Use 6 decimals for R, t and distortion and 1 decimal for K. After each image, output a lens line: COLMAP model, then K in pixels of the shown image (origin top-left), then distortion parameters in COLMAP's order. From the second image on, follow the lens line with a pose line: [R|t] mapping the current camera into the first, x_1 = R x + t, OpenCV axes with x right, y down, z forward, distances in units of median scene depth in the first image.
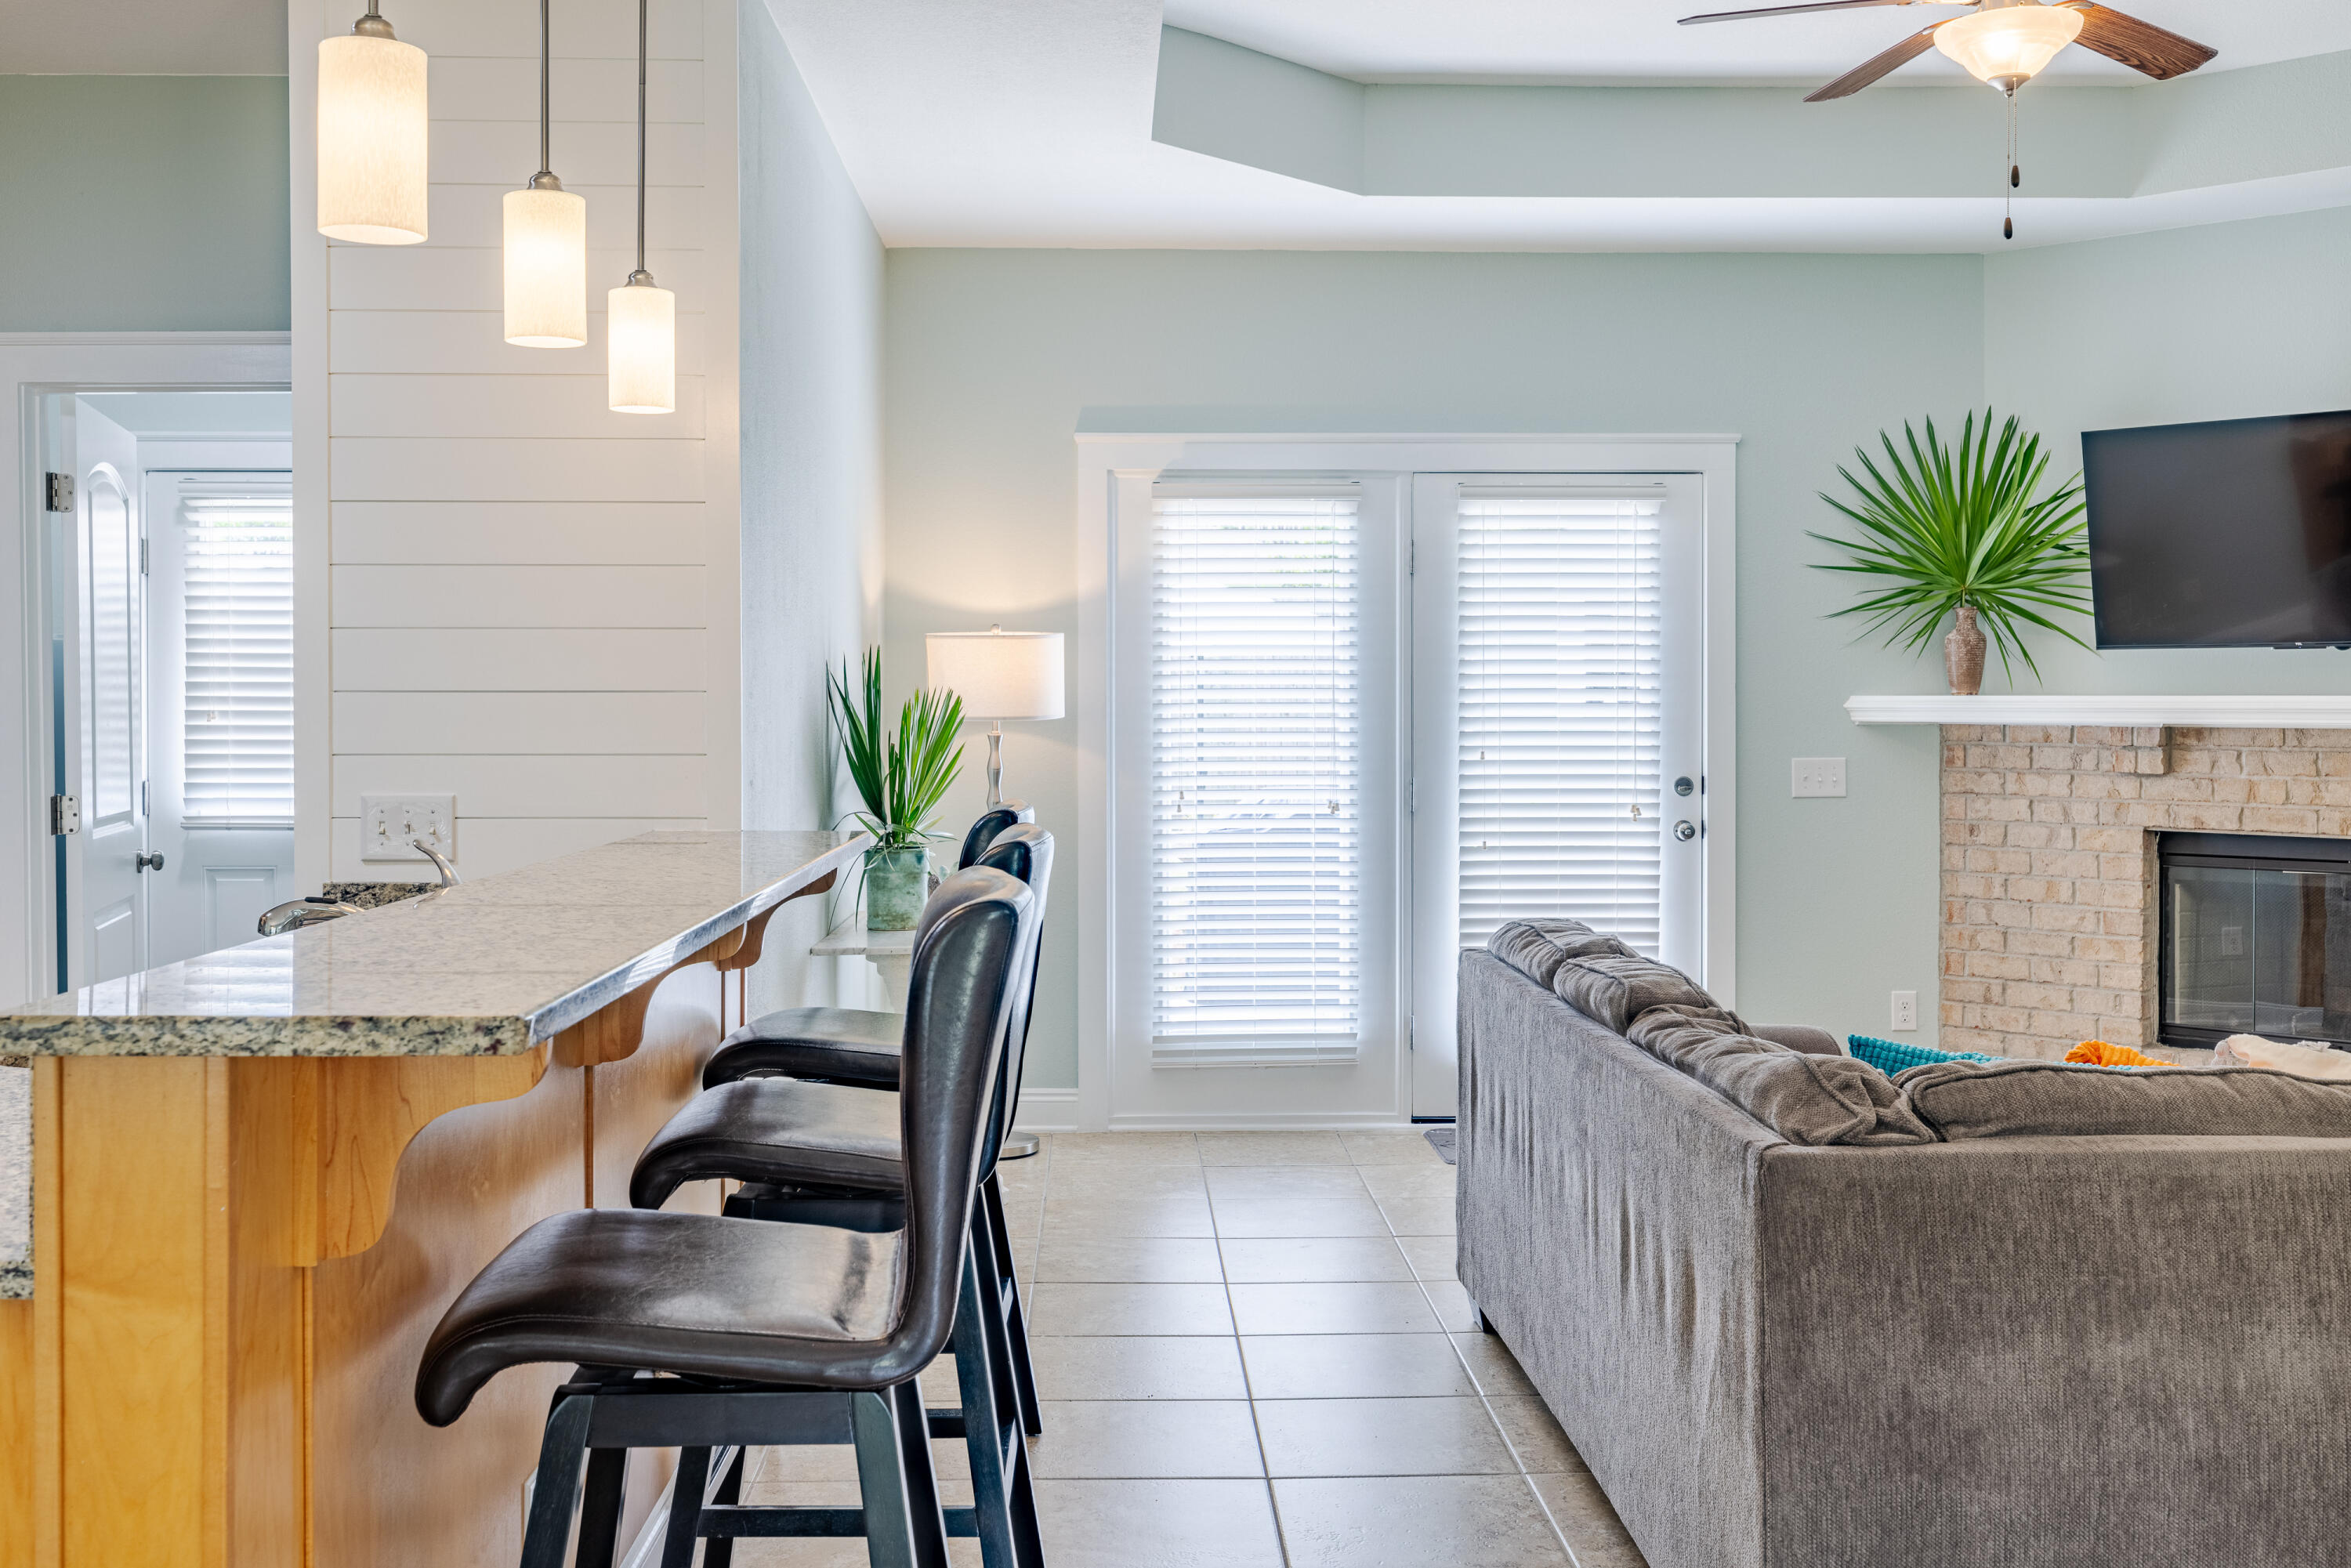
lens RADIAL K [[2260.2, 0, 1165.6], [0, 2260.2, 713.1], [0, 0, 1]] dist [-0.009639, 0.013764]
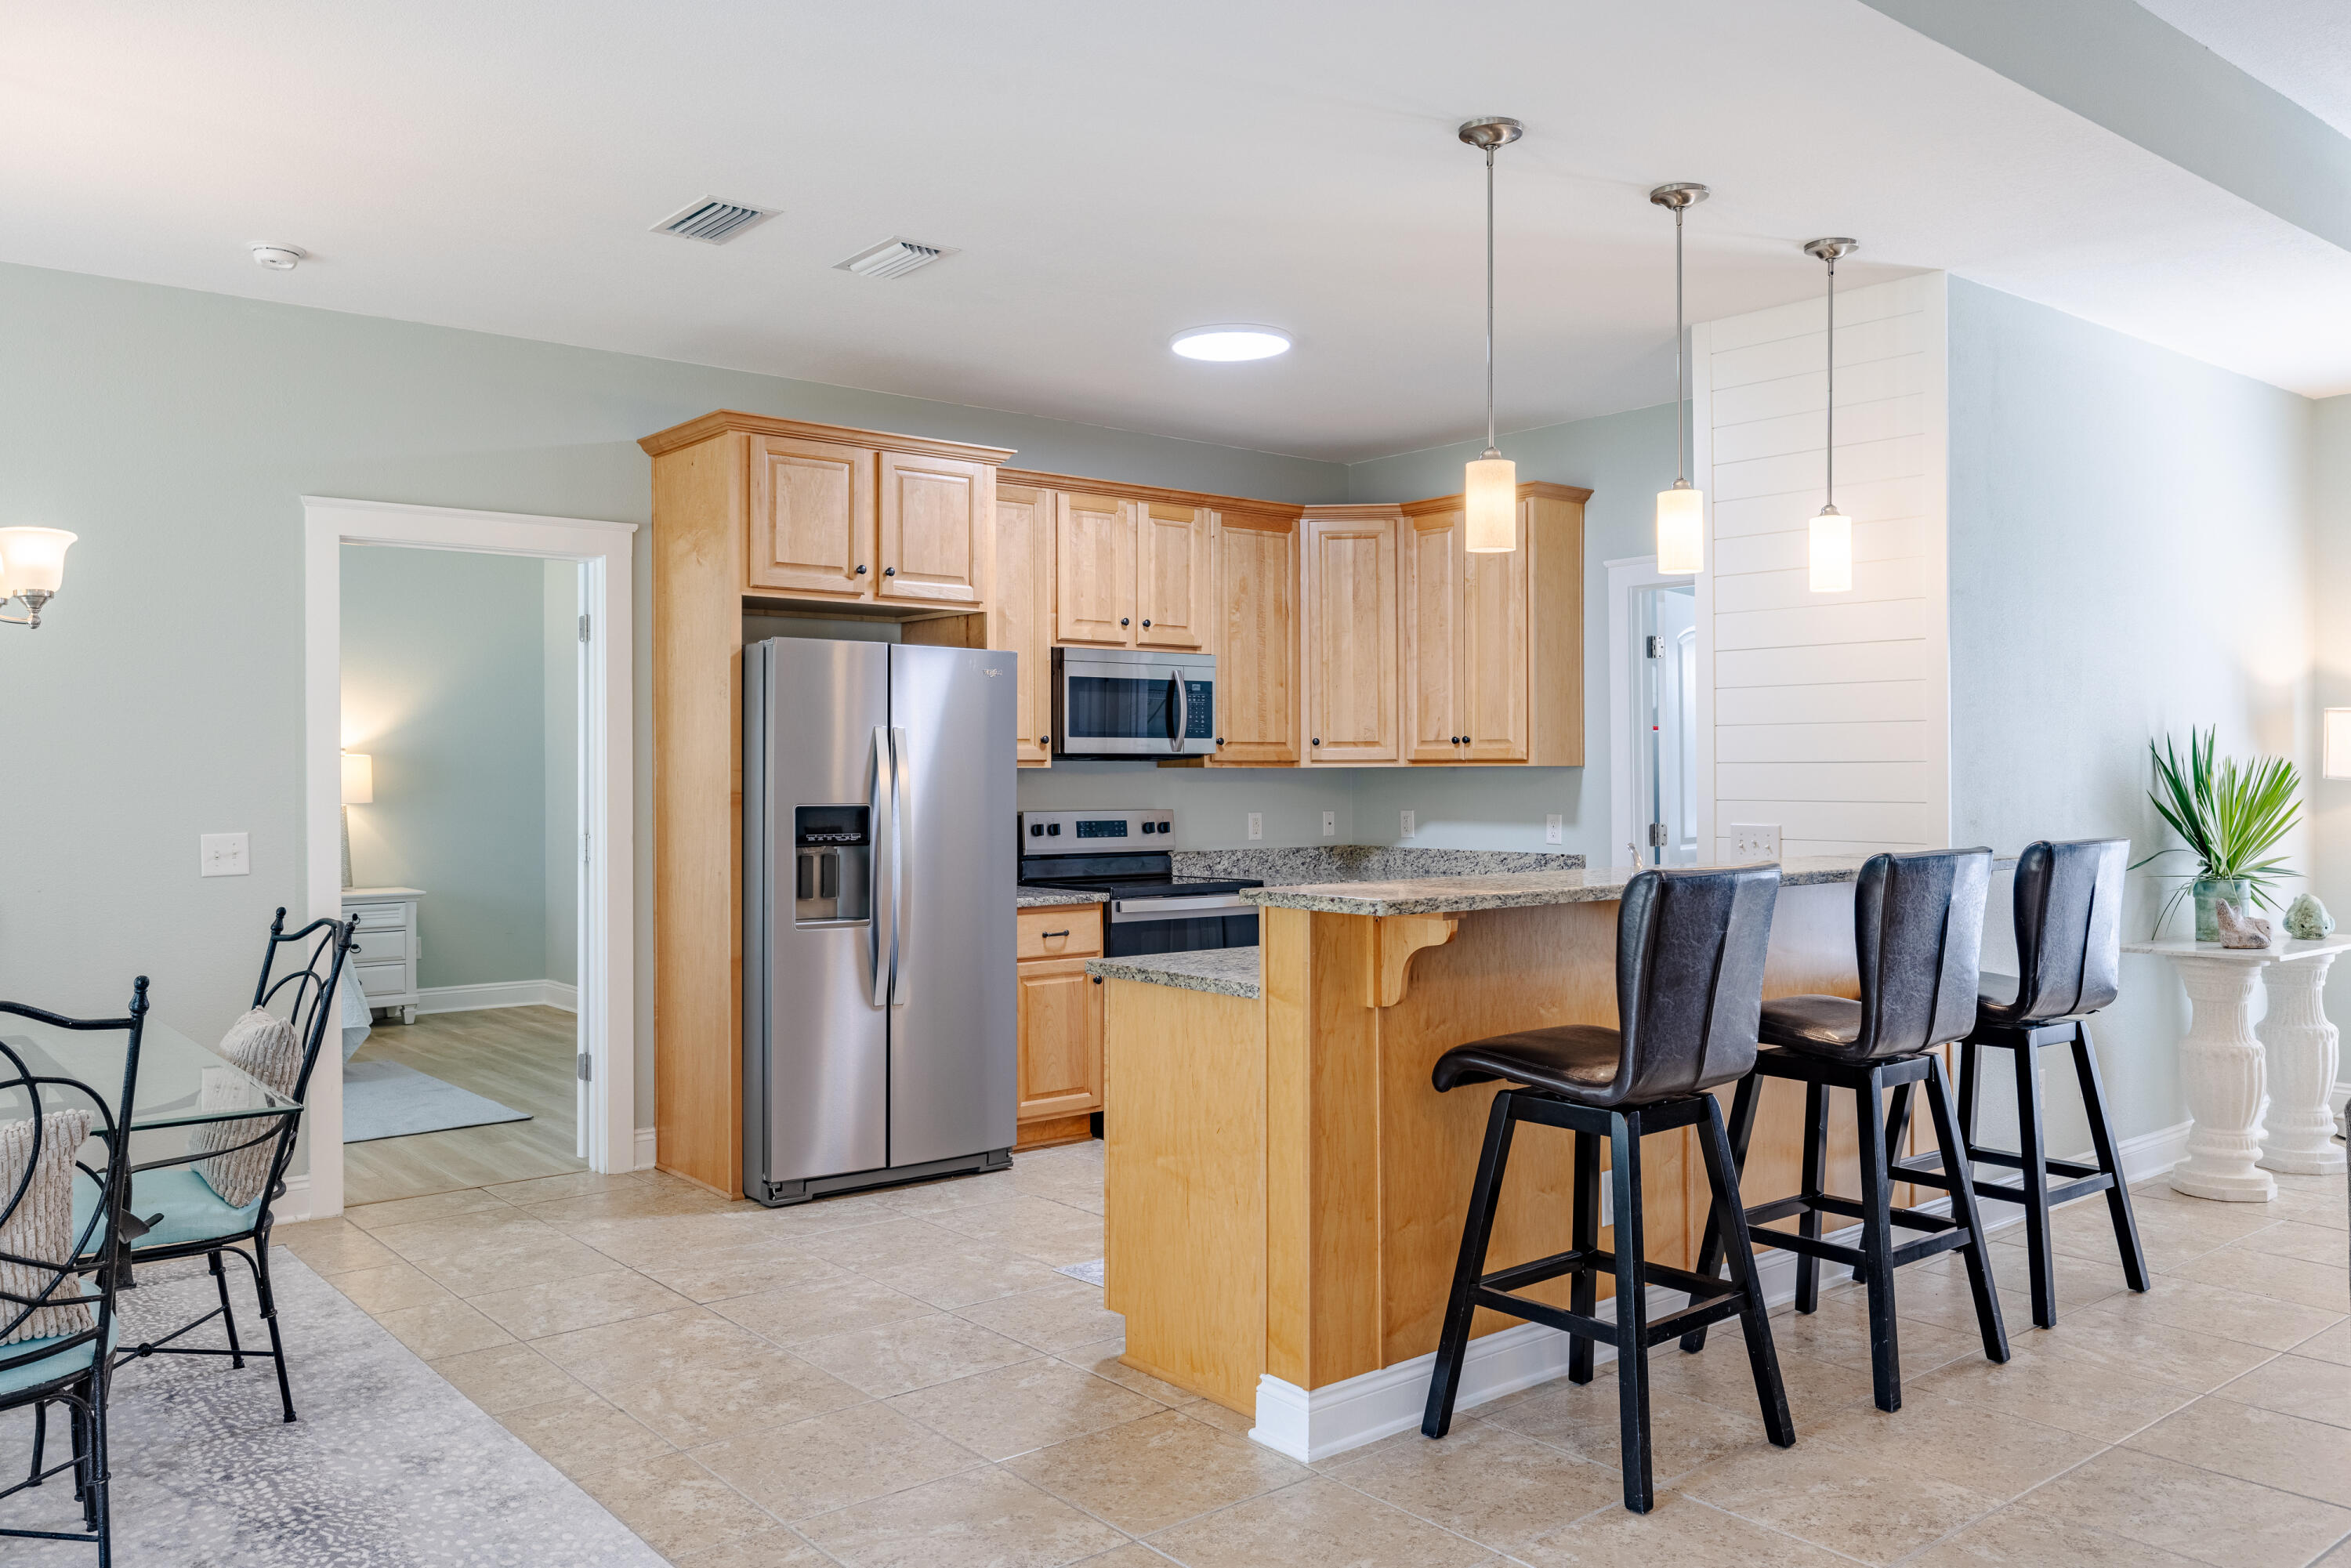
lens RADIAL K [[1774.2, 0, 1175.5], [0, 1774.2, 784.0], [0, 0, 1]] dist [-0.006118, -0.000322]
pose [[0.608725, 0.003538, -0.793374, 0.269394], [0.000597, 0.999988, 0.004918, -0.000484], [0.793381, -0.003467, 0.608715, -0.084950]]
